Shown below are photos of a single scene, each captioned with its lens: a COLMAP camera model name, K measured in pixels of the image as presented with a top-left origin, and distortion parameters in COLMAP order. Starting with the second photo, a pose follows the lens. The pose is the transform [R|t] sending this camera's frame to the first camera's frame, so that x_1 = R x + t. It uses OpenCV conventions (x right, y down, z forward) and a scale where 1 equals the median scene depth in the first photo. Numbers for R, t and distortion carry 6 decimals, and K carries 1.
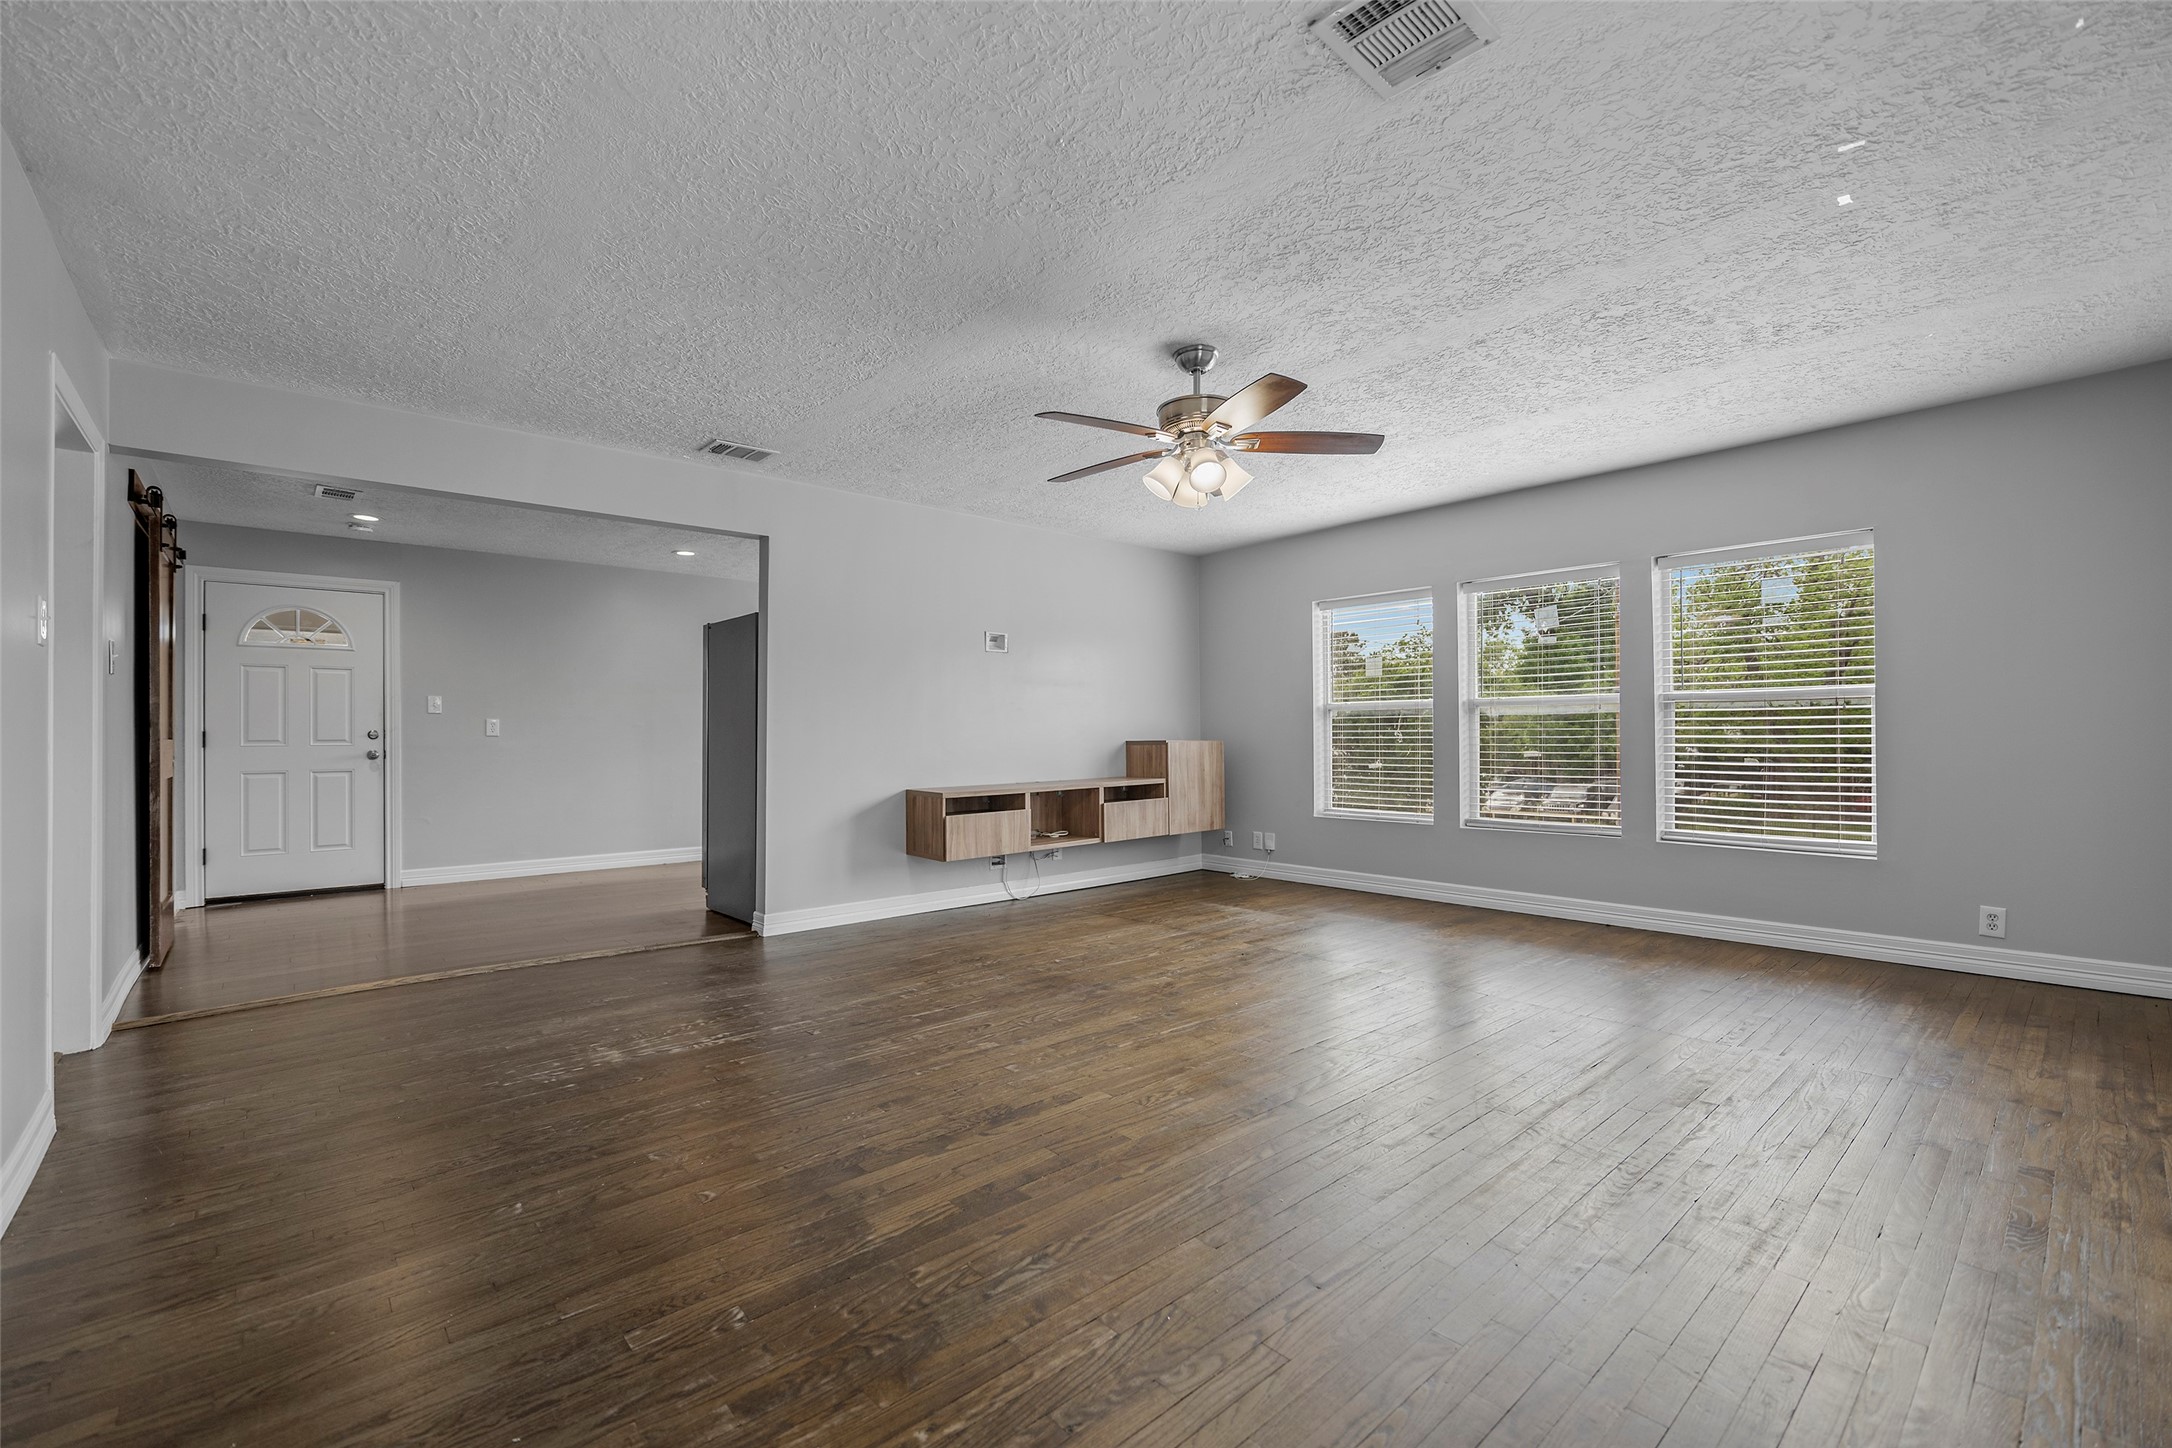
lens RADIAL K [[910.8, 0, 1088.7], [0, 910.8, 735.4], [0, 0, 1]] dist [0.003528, -0.003293]
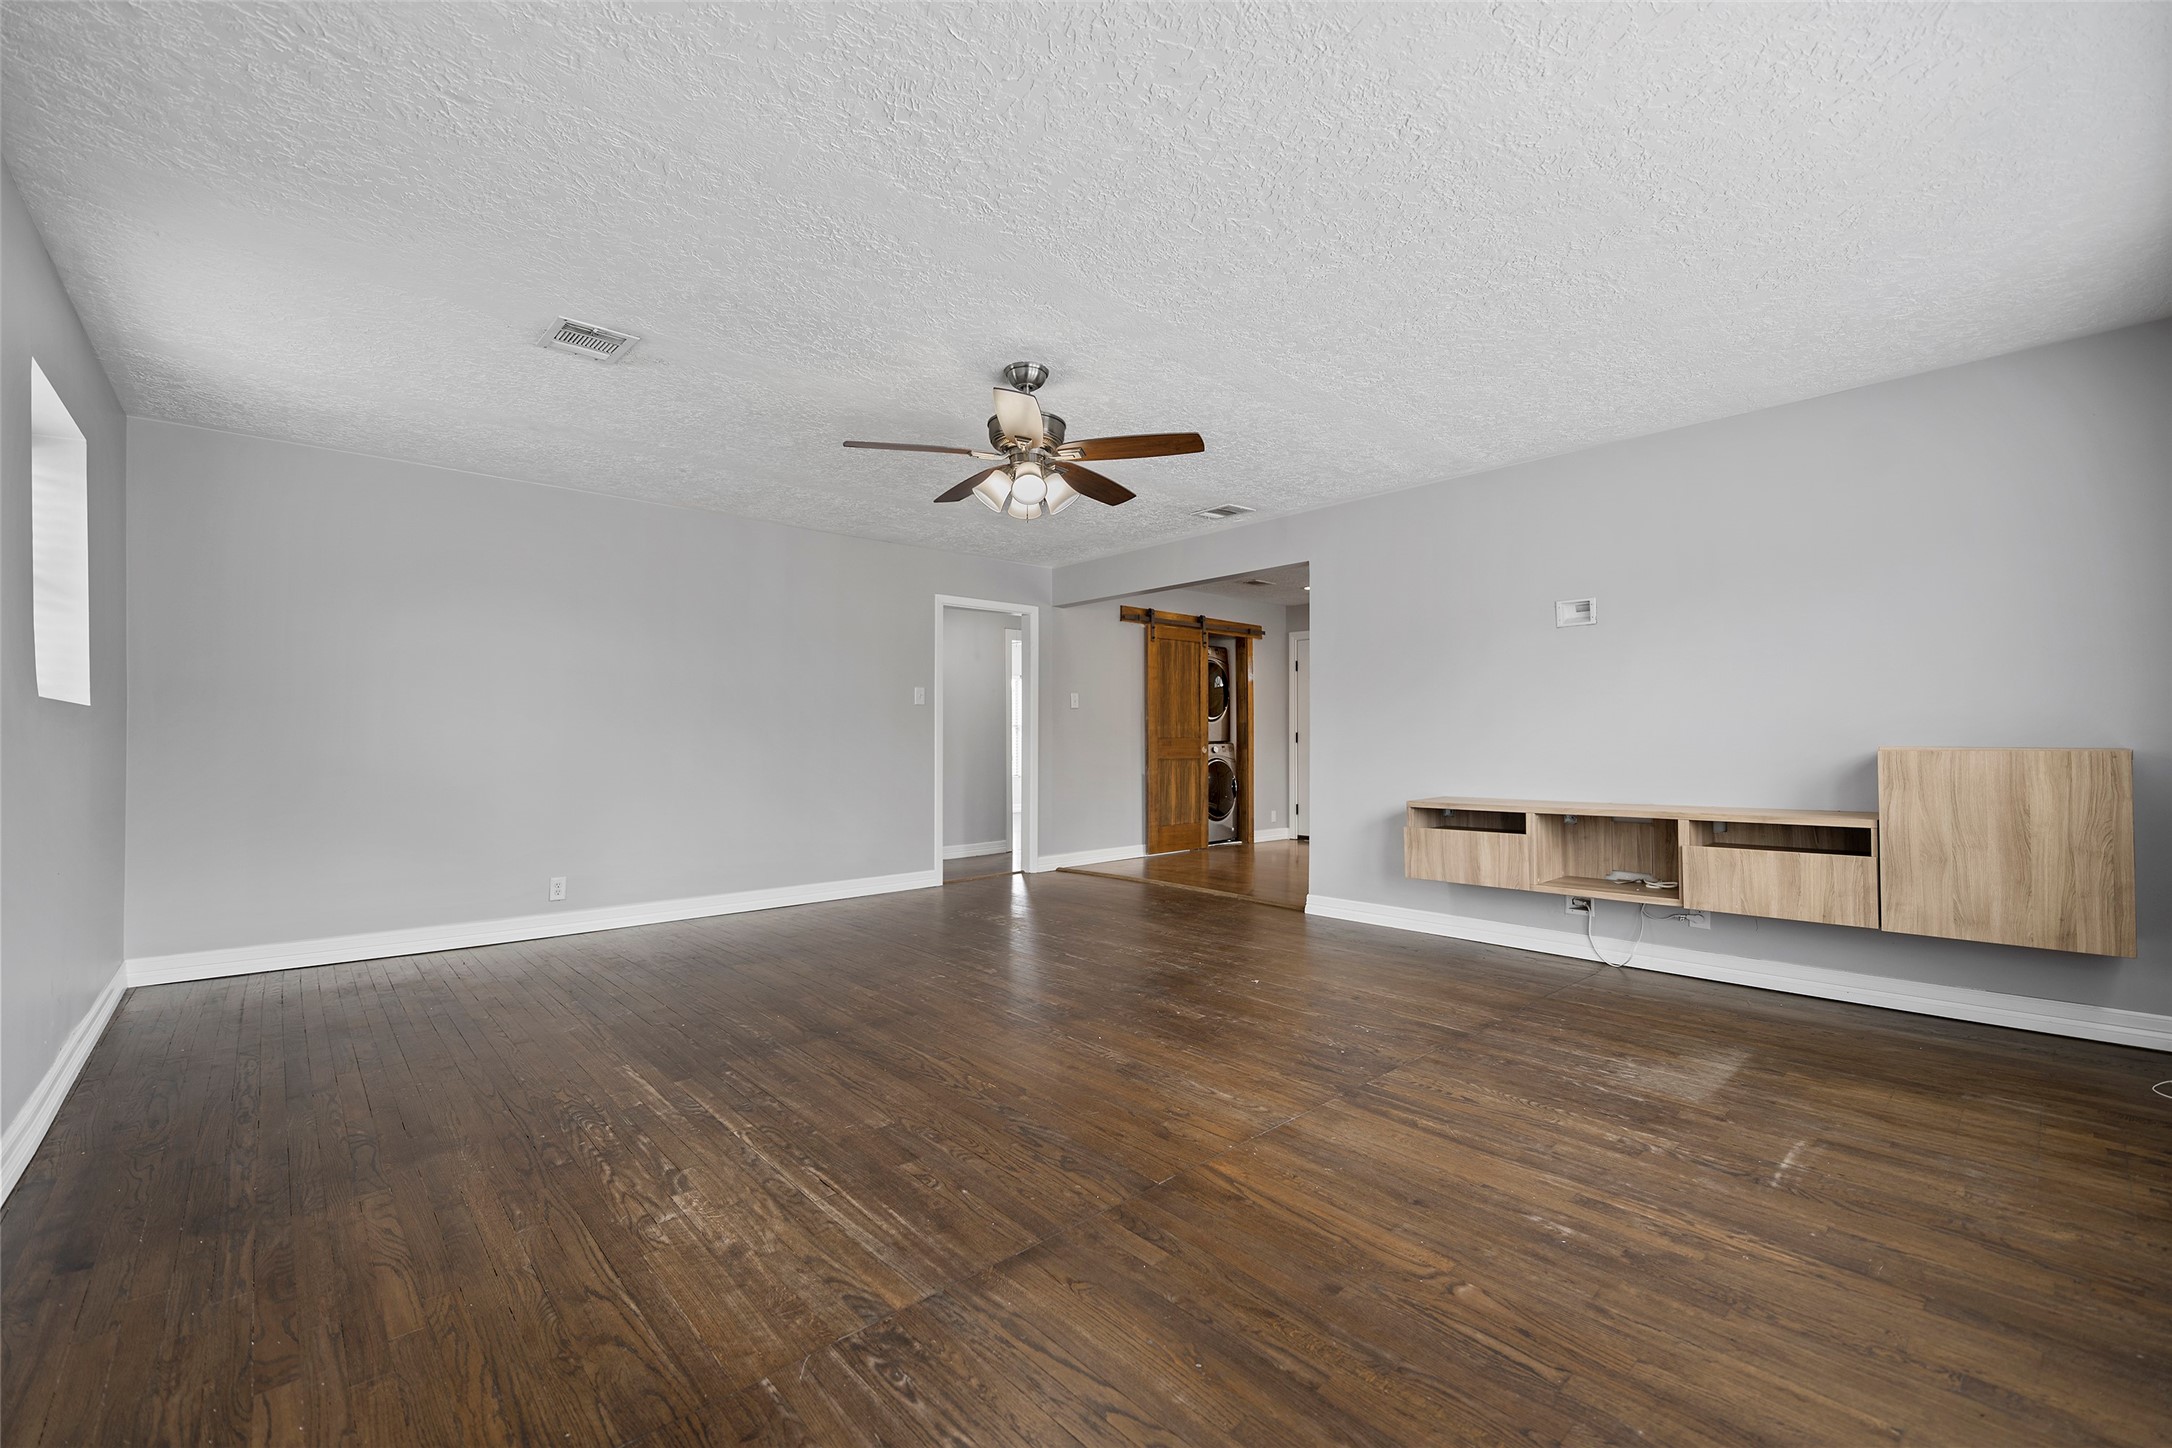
lens RADIAL K [[910.8, 0, 1105.5], [0, 910.8, 732.1], [0, 0, 1]] dist [0.003528, -0.003293]
pose [[0.028330, 0.000455, -0.999599, 0.609619], [0.008741, 0.999962, 0.000703, -0.007932], [0.999560, -0.008757, 0.028325, 0.553055]]
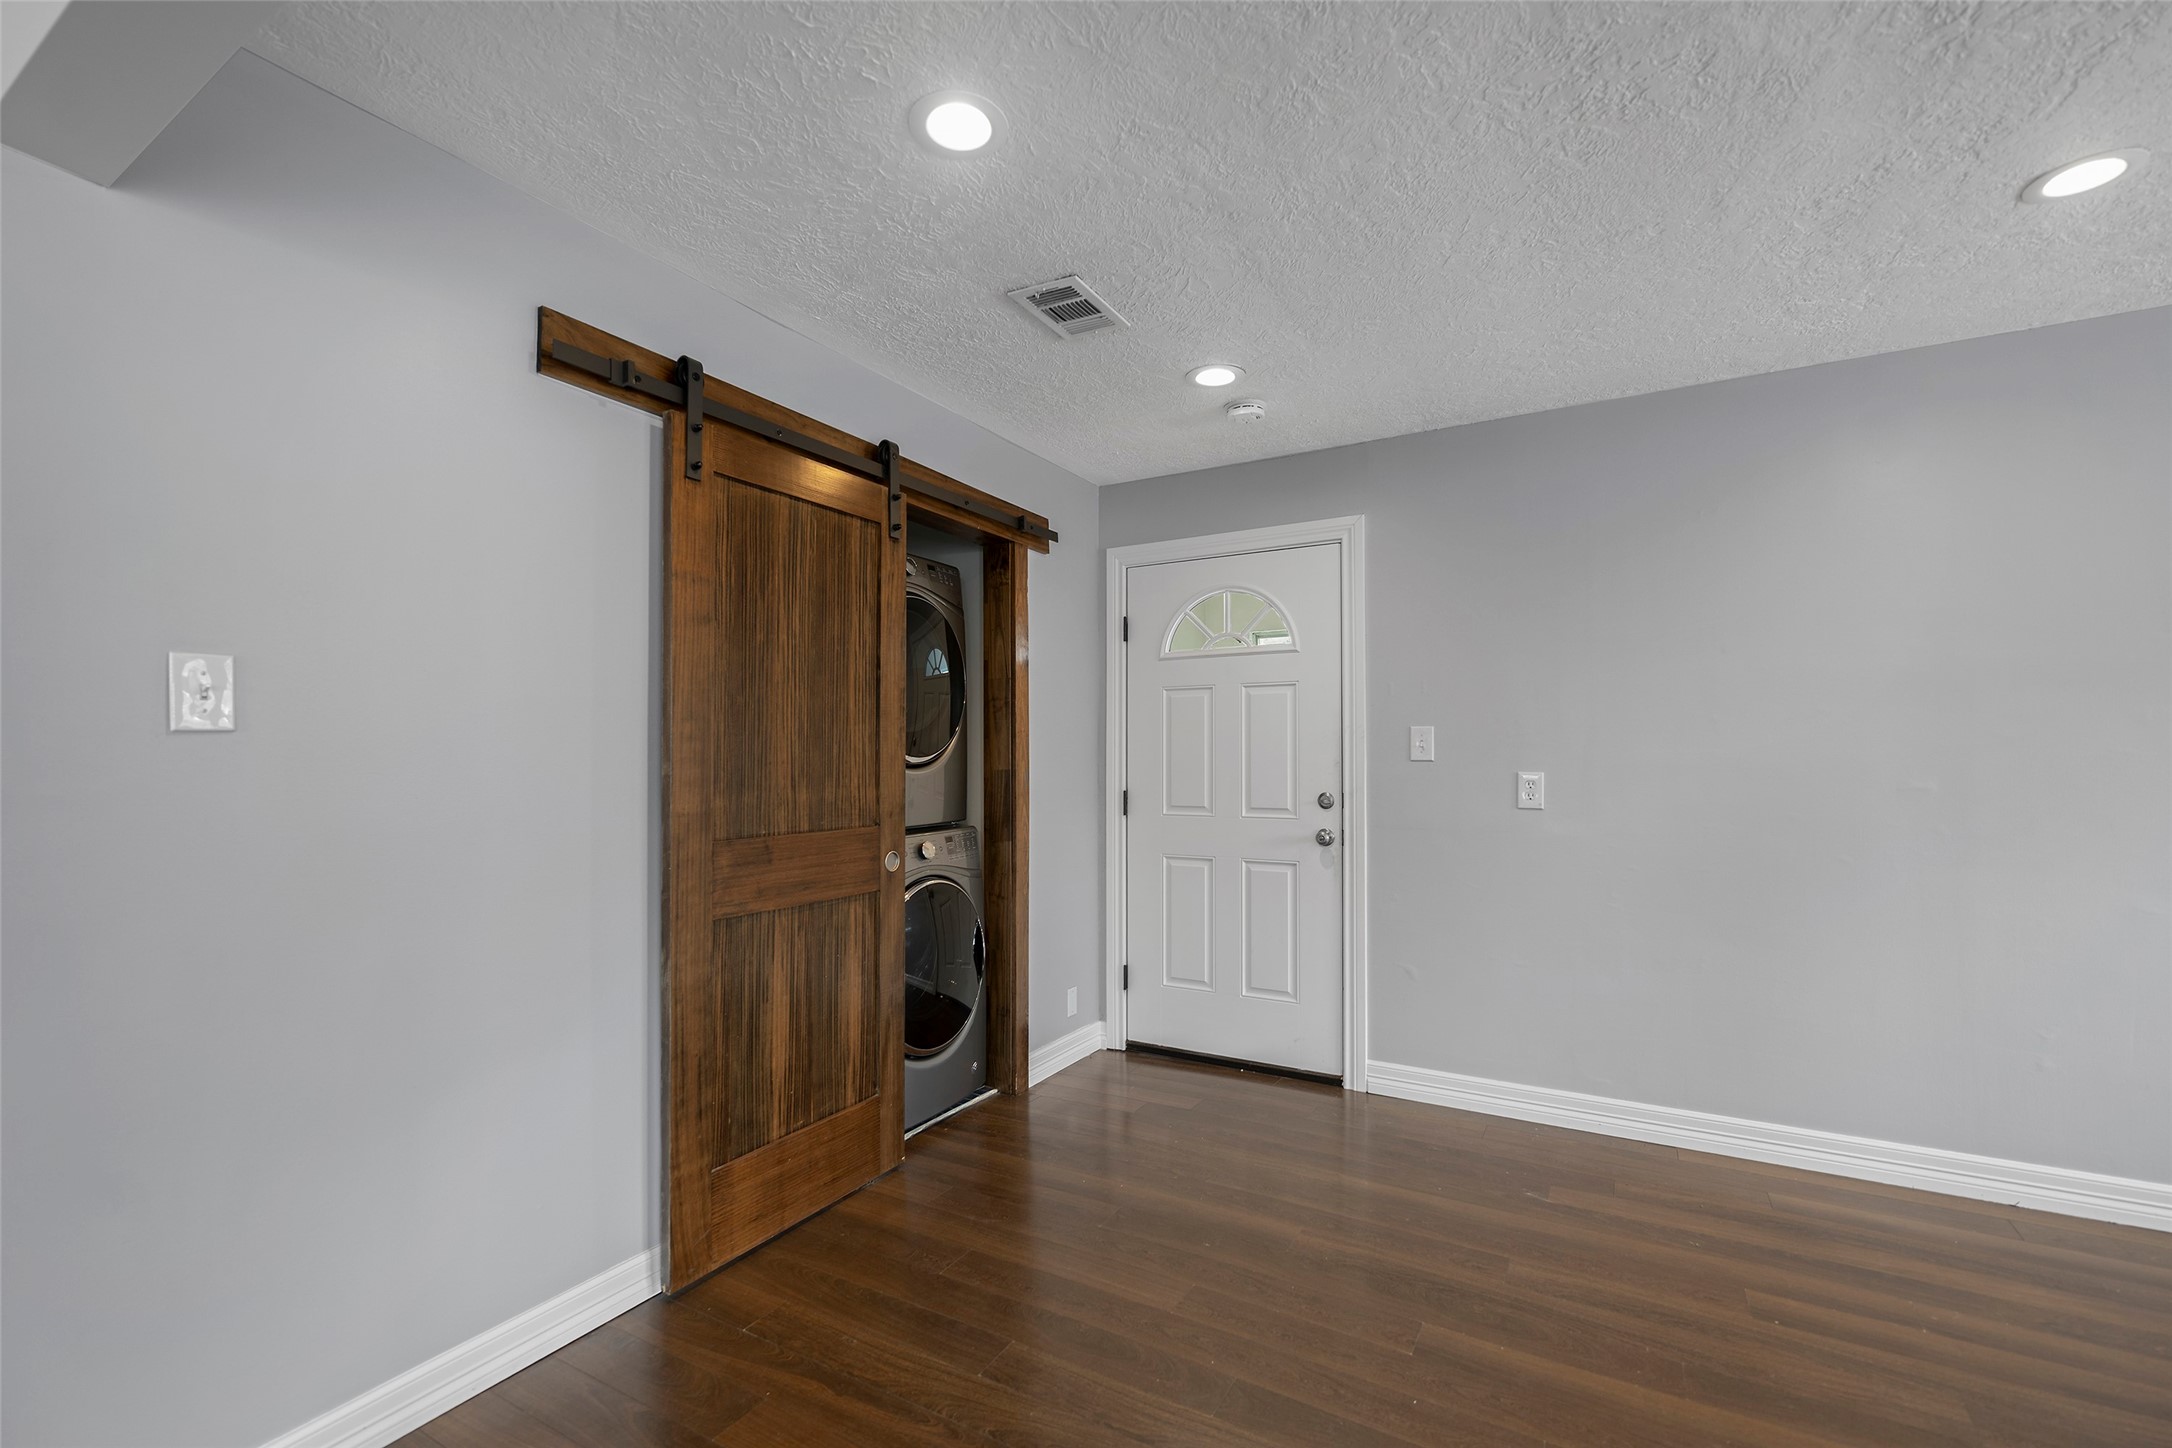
lens RADIAL K [[910.8, 0, 1080.5], [0, 910.8, 744.5], [0, 0, 1]] dist [0.003528, -0.003293]
pose [[0.311558, -0.003088, -0.950222, -0.310358], [0.004577, 0.999988, -0.001749, -0.034128], [0.950216, -0.003804, 0.311568, 0.690009]]
